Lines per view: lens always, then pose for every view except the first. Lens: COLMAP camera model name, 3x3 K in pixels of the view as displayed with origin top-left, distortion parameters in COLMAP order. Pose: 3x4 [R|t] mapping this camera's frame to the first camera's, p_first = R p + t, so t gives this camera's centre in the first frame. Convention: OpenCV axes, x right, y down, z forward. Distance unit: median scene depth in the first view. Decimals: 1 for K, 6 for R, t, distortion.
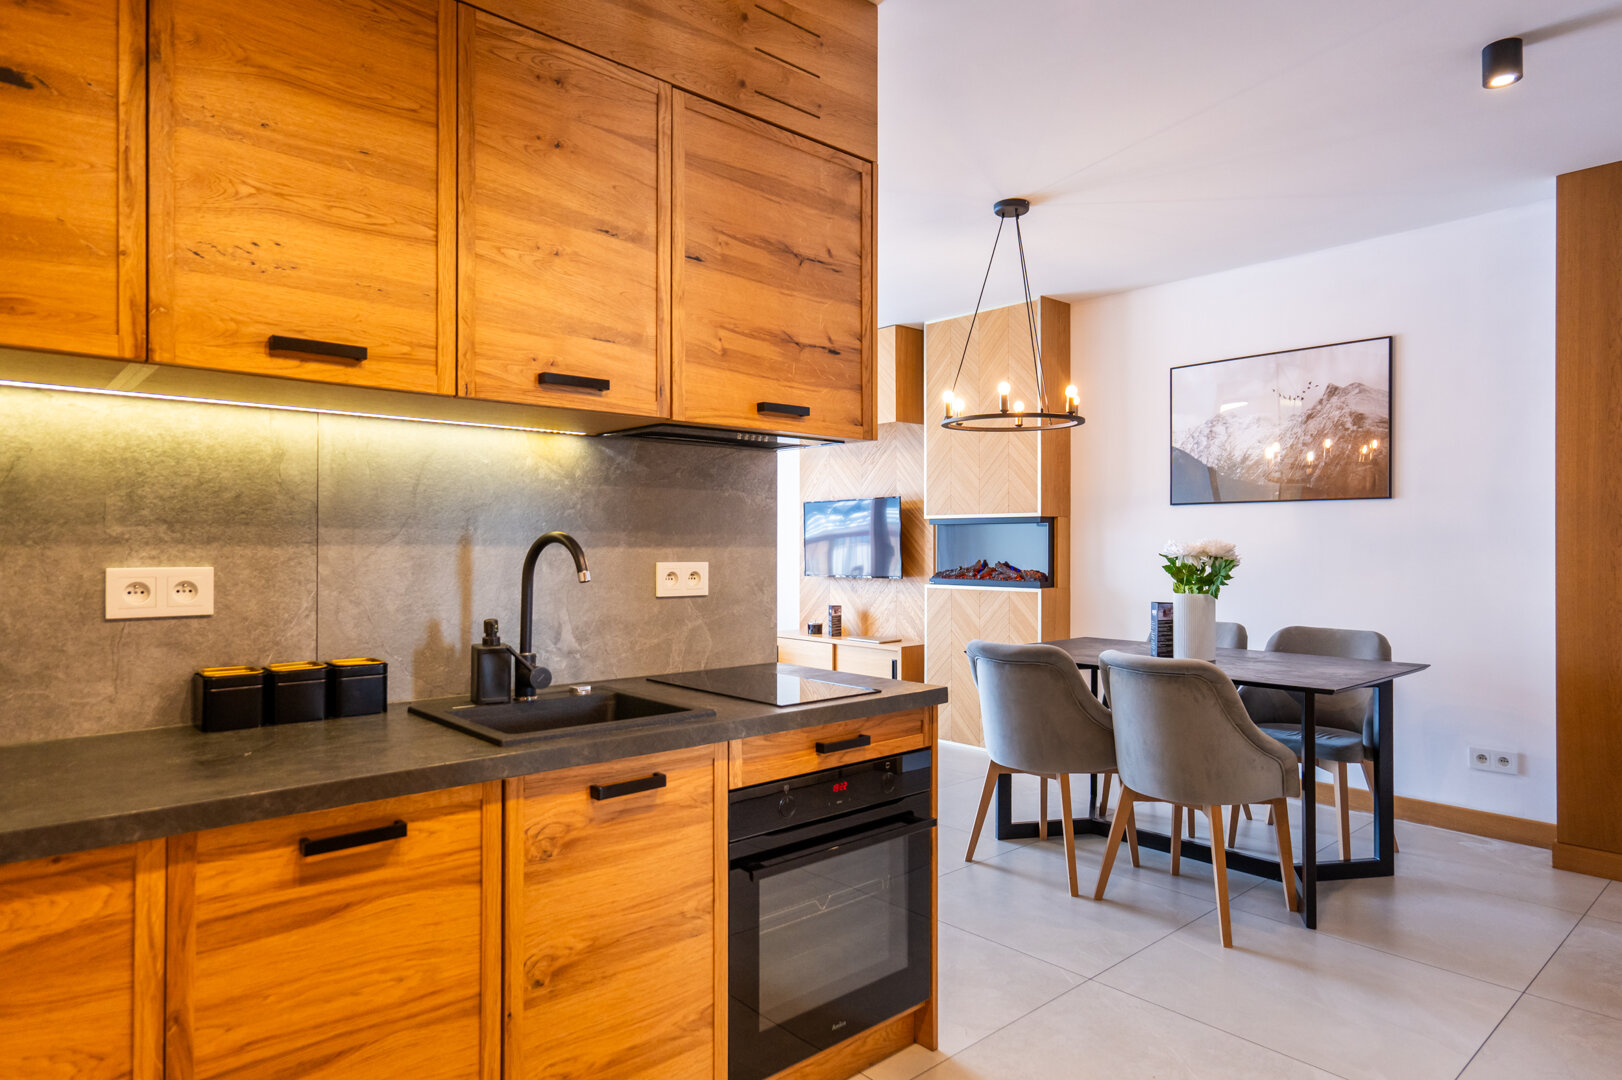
lens RADIAL K [[939.8, 0, 817.8], [0, 939.8, 547.9], [0, 0, 1]] dist [0.018494, 0.000202]
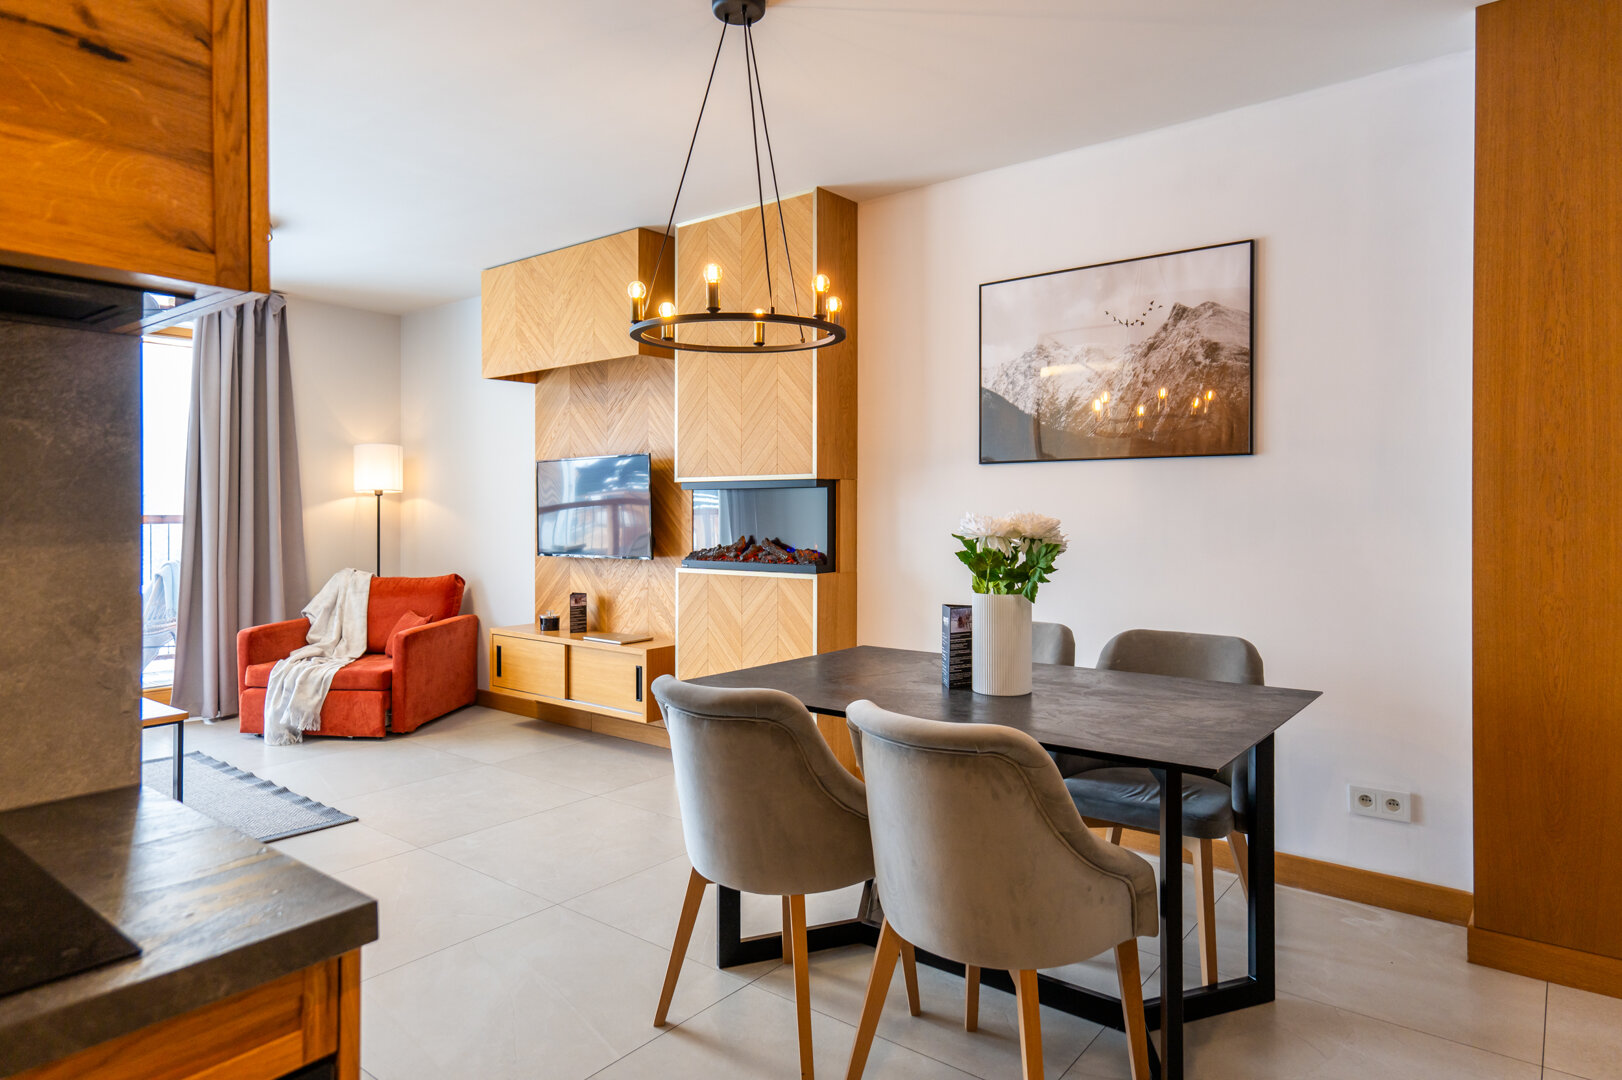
lens RADIAL K [[939.8, 0, 817.8], [0, 939.8, 547.9], [0, 0, 1]] dist [0.018494, 0.000202]
pose [[0.985949, -0.011877, 0.166625, 0.157100], [0.005496, 0.999236, 0.038703, -0.010202], [-0.166957, -0.037244, 0.985261, 0.358955]]
